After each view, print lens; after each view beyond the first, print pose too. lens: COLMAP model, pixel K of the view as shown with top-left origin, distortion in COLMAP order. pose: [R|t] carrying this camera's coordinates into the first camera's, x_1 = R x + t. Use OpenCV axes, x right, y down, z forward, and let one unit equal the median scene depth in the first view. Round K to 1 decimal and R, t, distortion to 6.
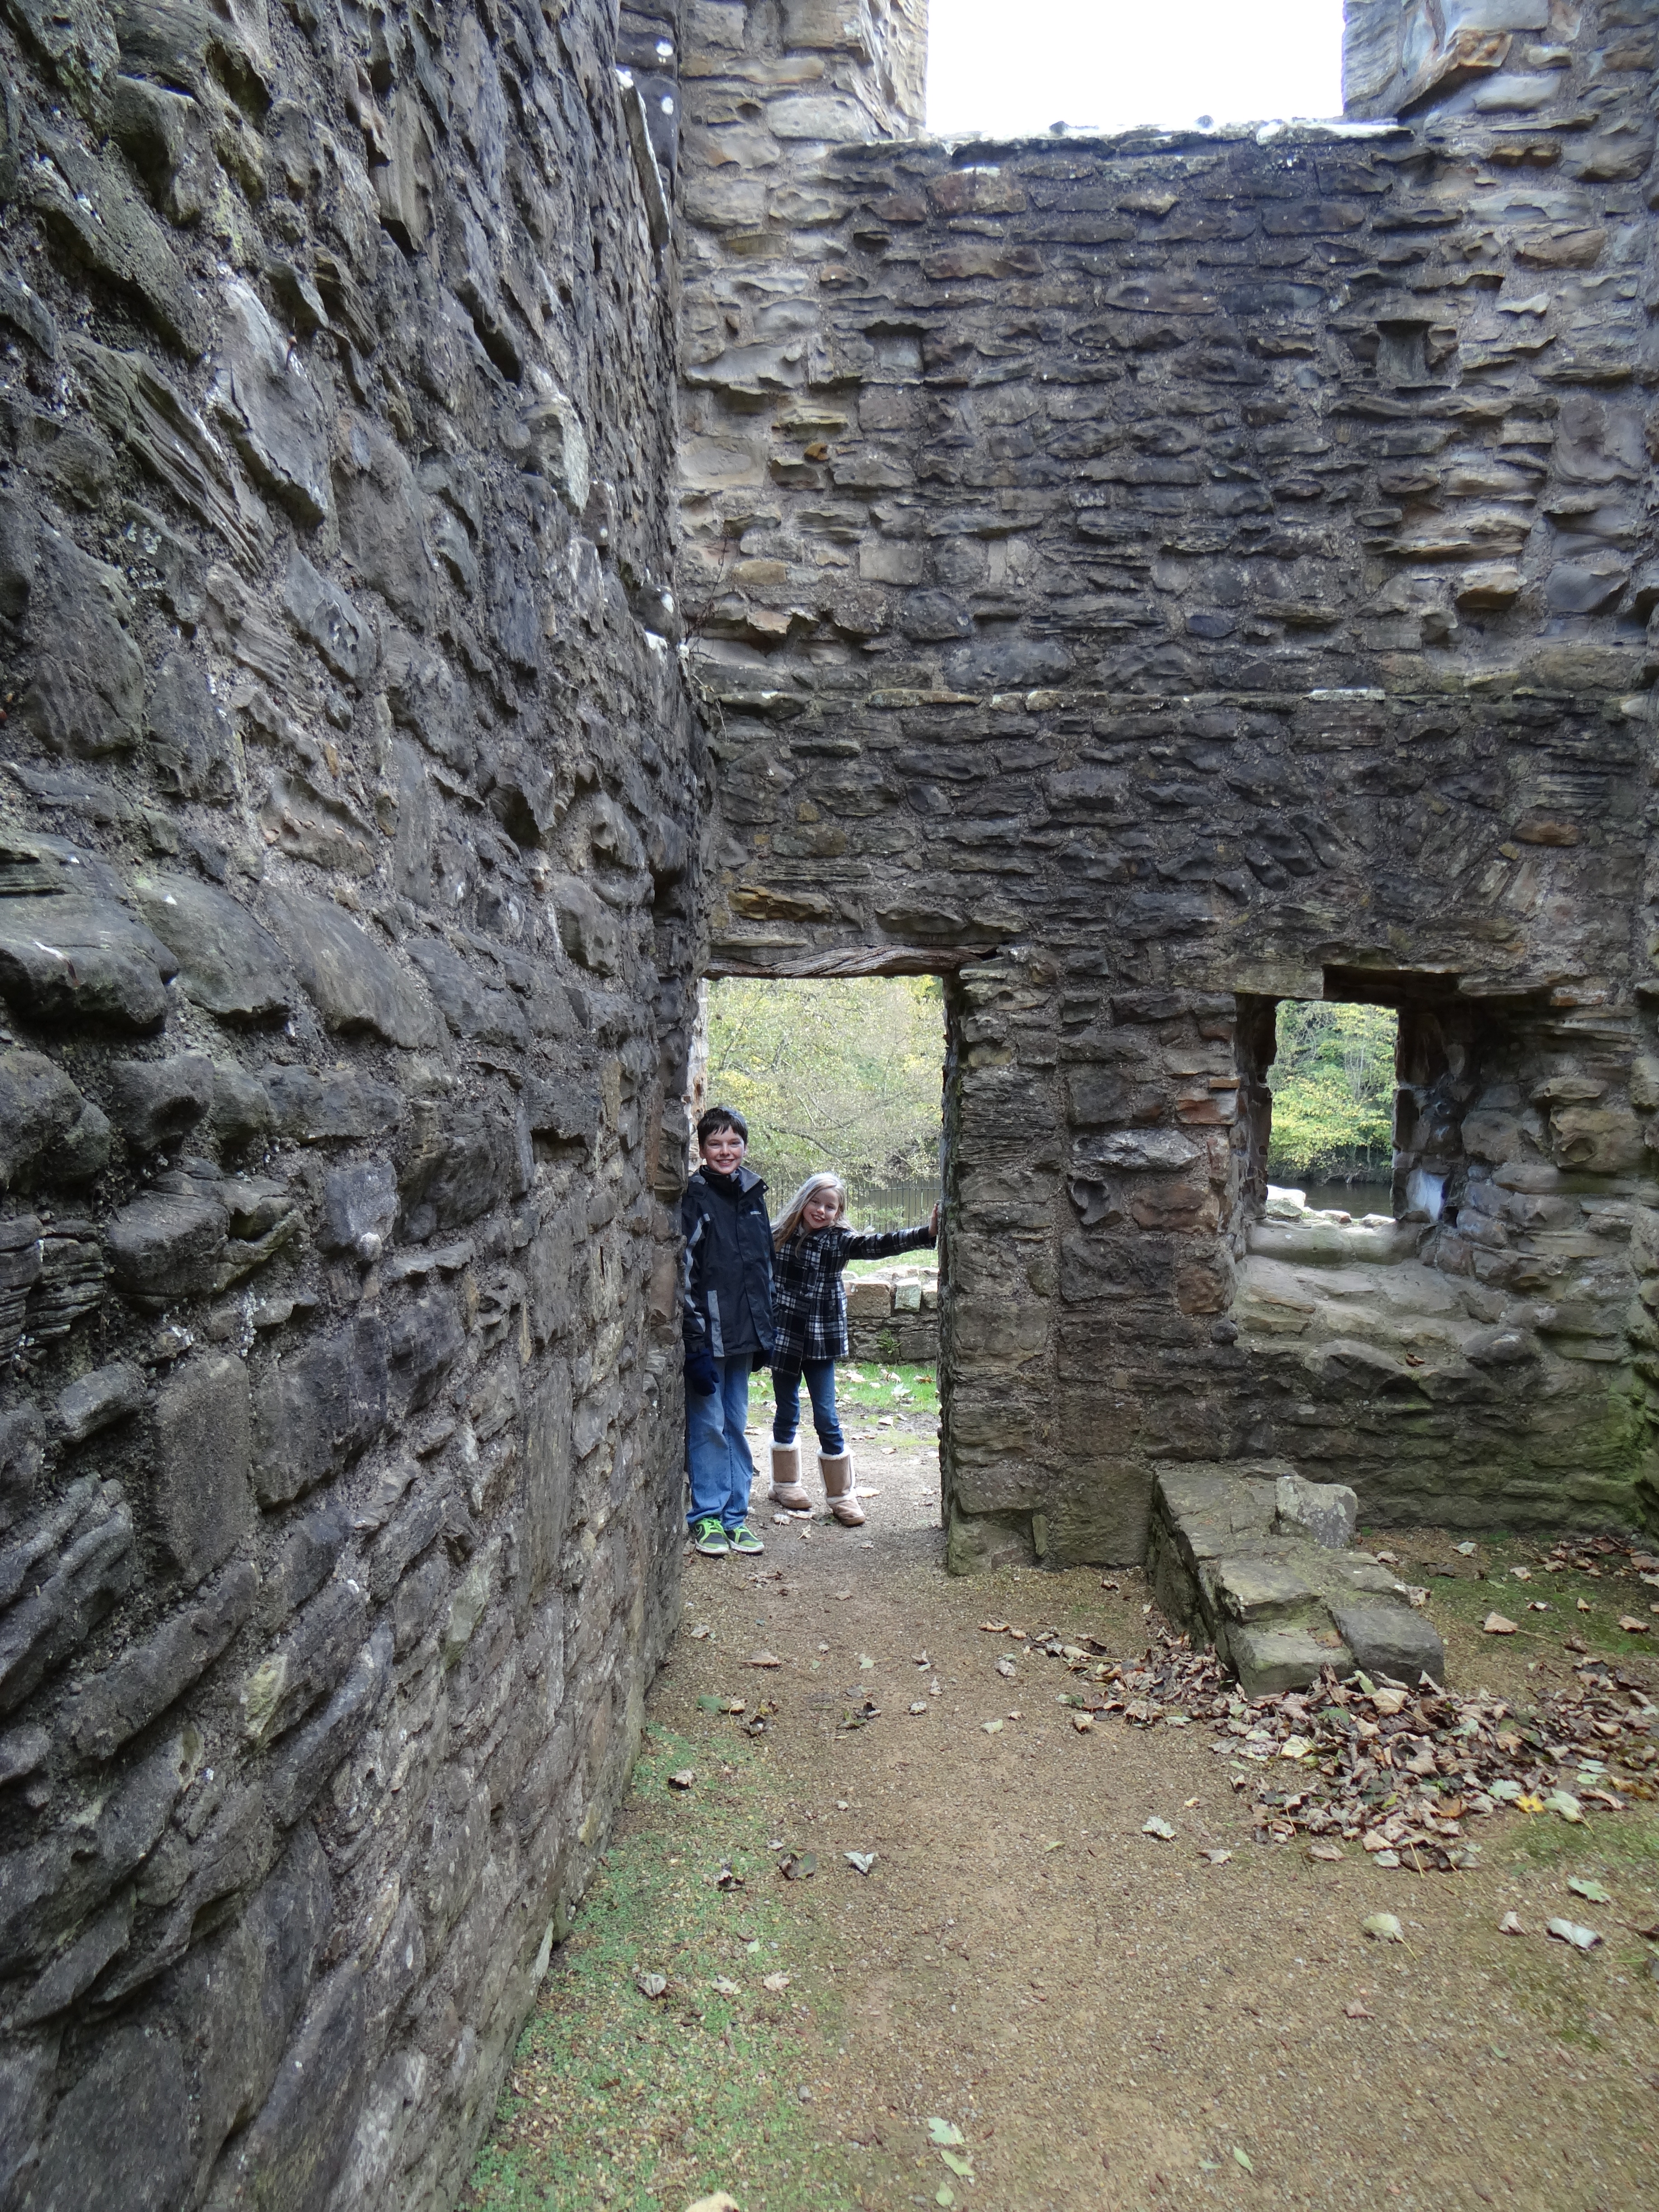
lens RADIAL K [[1718.2, 0, 825.5], [0, 1718.2, 1113.0], [0, 0, 1]] dist [0.006180, -0.001529]
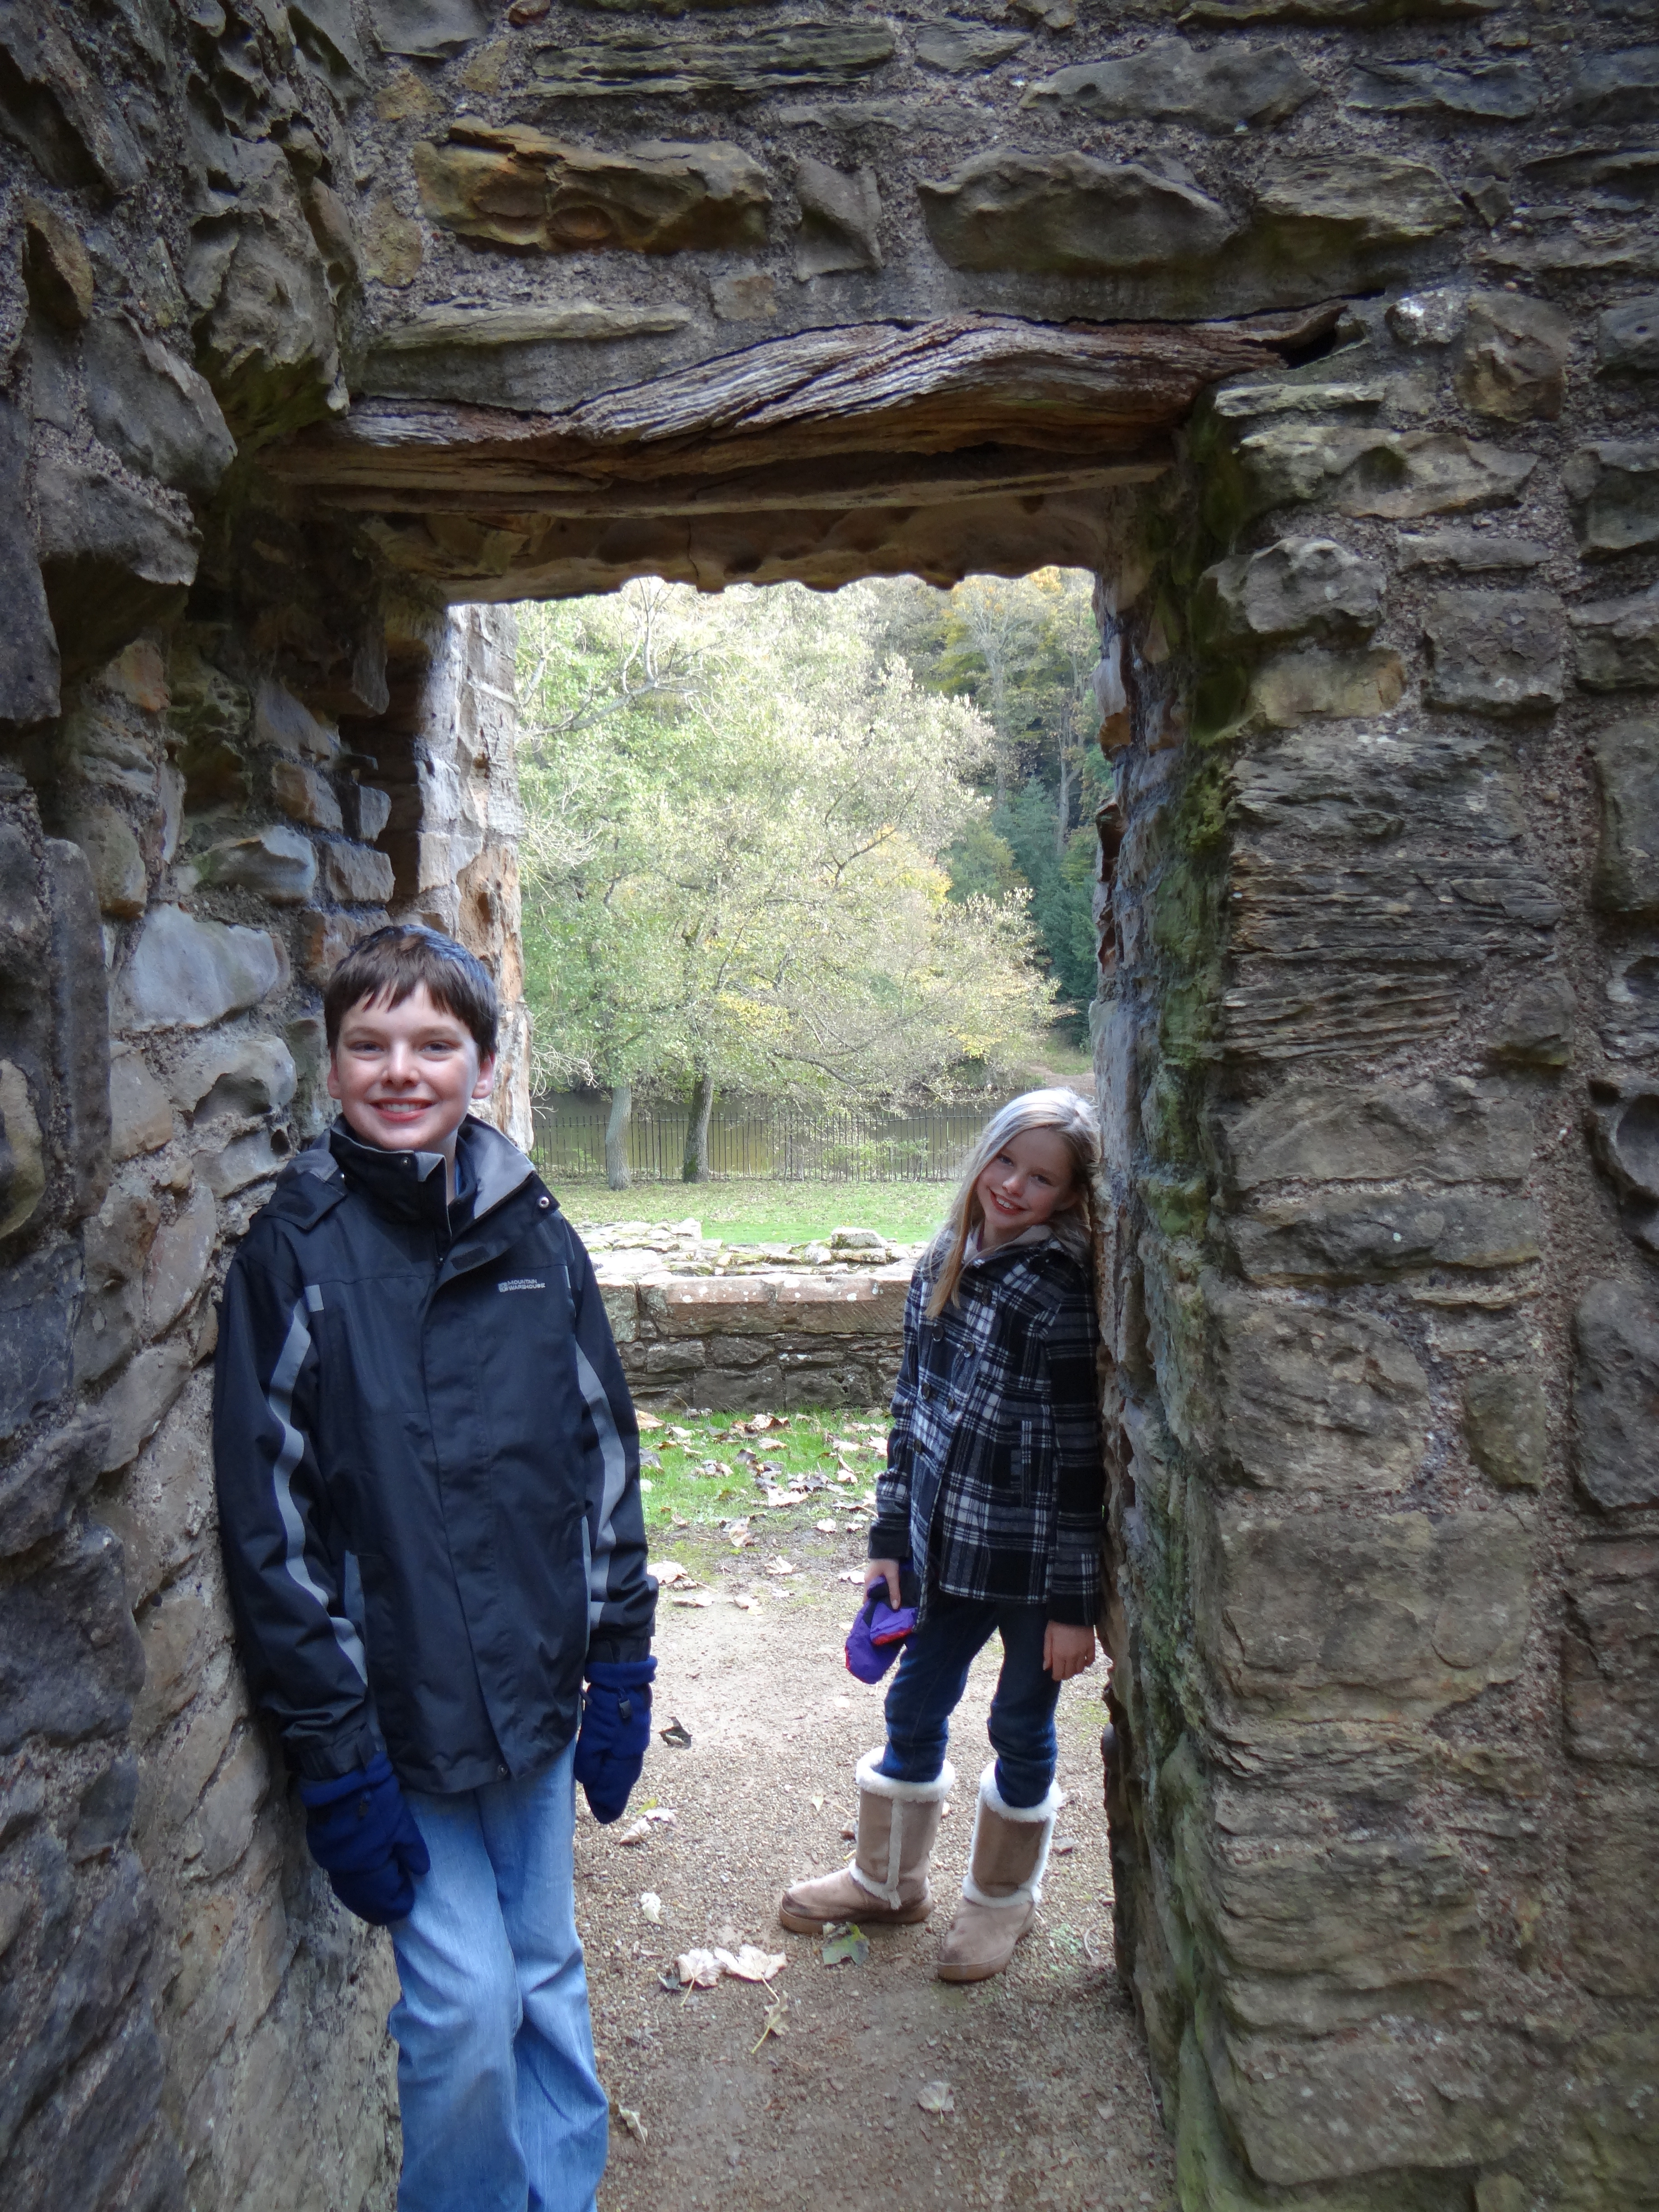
lens RADIAL K [[1718.2, 0, 833.7], [0, 1718.2, 1107.4], [0, 0, 1]] dist [0.006180, -0.001529]
pose [[0.999529, -0.030360, -0.004537, 0.011202], [0.030508, 0.998834, 0.037403, 0.024944], [0.003397, -0.037524, 0.999290, 0.704948]]
